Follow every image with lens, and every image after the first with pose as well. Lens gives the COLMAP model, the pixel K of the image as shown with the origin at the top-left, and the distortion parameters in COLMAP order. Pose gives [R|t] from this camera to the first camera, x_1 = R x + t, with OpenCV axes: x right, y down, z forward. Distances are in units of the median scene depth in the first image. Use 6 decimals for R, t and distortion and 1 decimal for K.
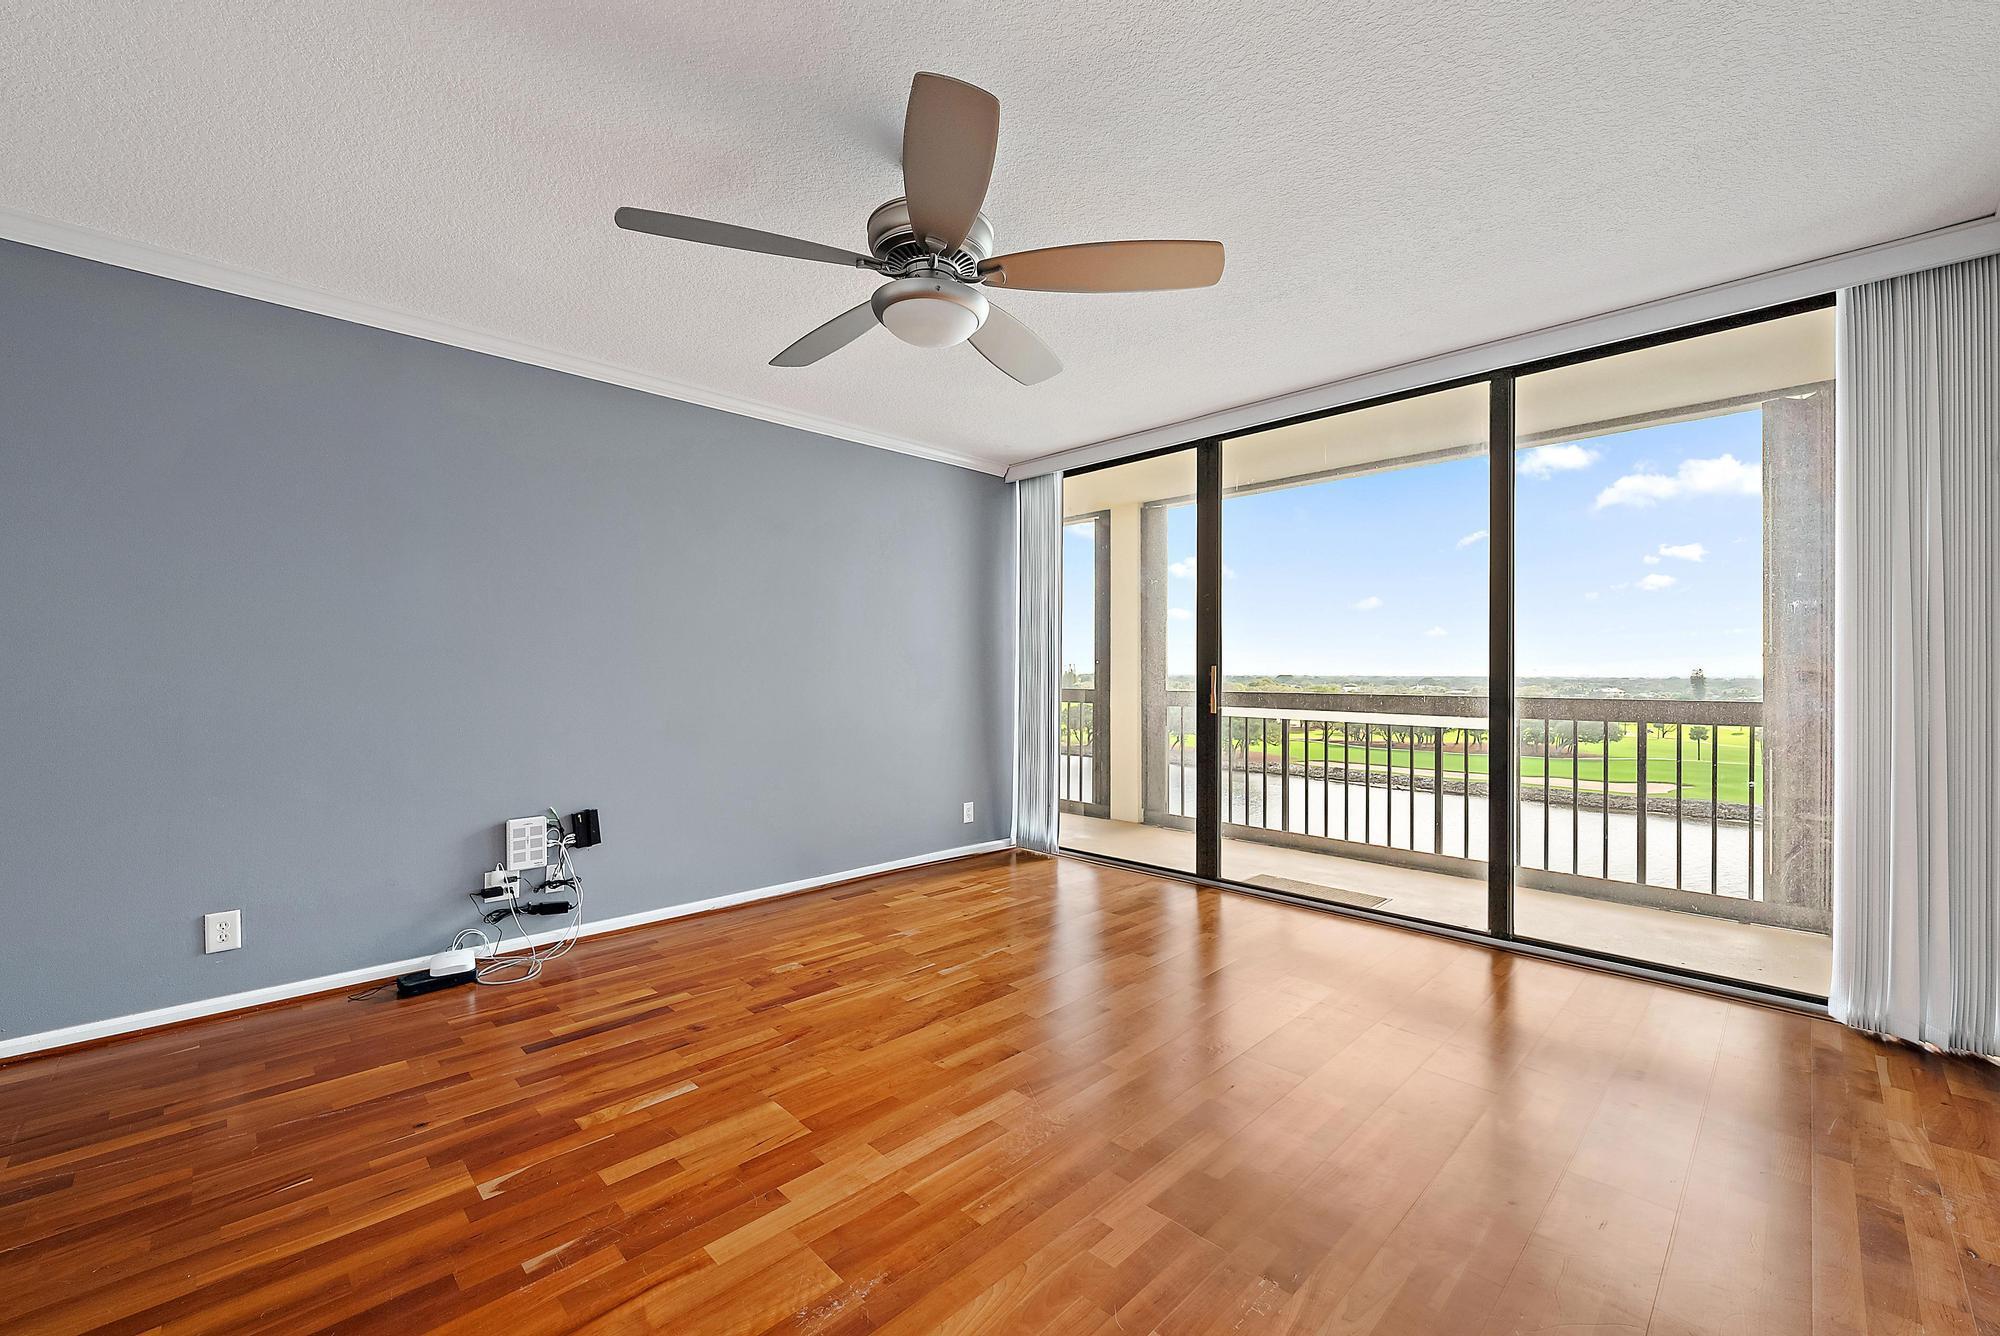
lens RADIAL K [[808.8, 0, 1001.2], [0, 808.8, 663.3], [0, 0, 1]] dist [-0.000935, 0.000058]
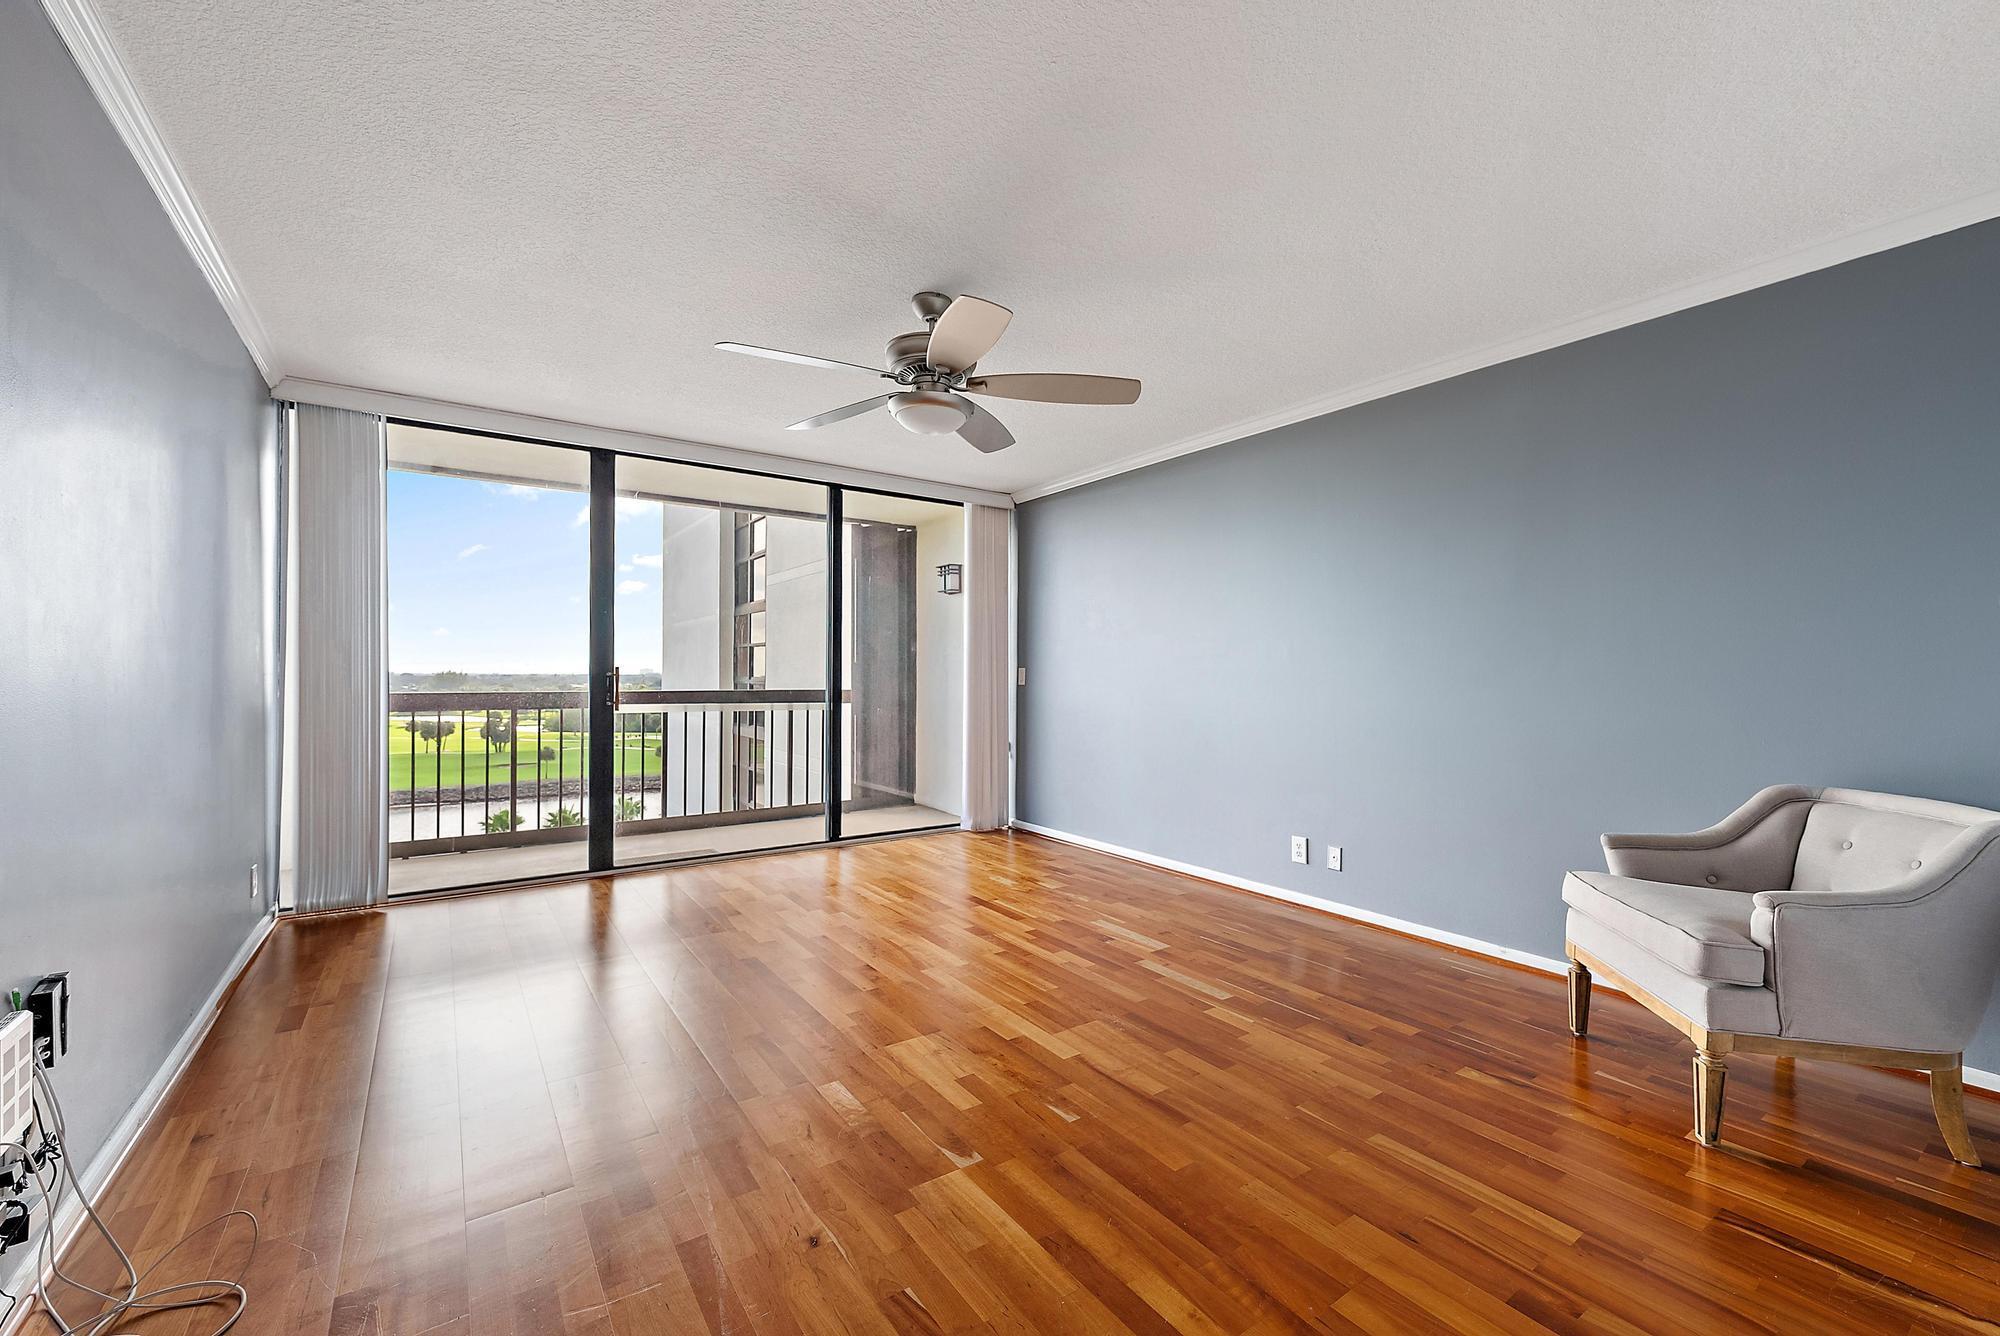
lens RADIAL K [[808.8, 0, 1001.2], [0, 808.8, 663.3], [0, 0, 1]] dist [-0.000935, 0.000058]
pose [[0.165403, 0.009348, 0.986182, -1.283577], [-0.015261, 0.999860, -0.006918, -0.002581], [-0.986108, -0.013906, 0.165523, 0.597085]]
